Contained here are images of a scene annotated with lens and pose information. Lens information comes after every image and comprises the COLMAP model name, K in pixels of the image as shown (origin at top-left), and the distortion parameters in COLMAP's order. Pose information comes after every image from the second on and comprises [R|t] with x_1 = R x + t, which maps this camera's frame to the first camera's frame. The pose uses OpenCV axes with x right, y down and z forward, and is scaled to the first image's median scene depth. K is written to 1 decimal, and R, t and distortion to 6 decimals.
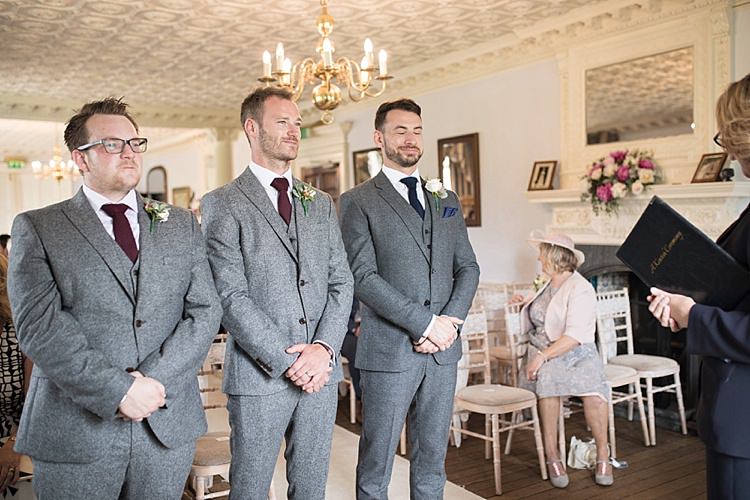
lens RADIAL K [[803.1, 0, 401.4], [0, 803.1, 246.6], [0, 0, 1]] dist [-0.014618, 0.052642]
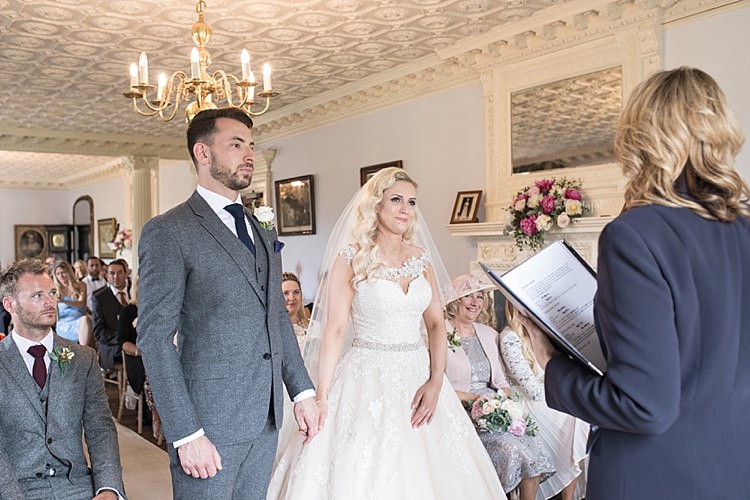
lens RADIAL K [[803.1, 0, 401.4], [0, 803.1, 246.6], [0, 0, 1]] dist [-0.014618, 0.052642]
pose [[0.999345, 0.002937, 0.036074, 0.072872], [-0.001444, 0.999143, -0.041360, -0.005186], [-0.036165, 0.041281, 0.998493, 0.093140]]
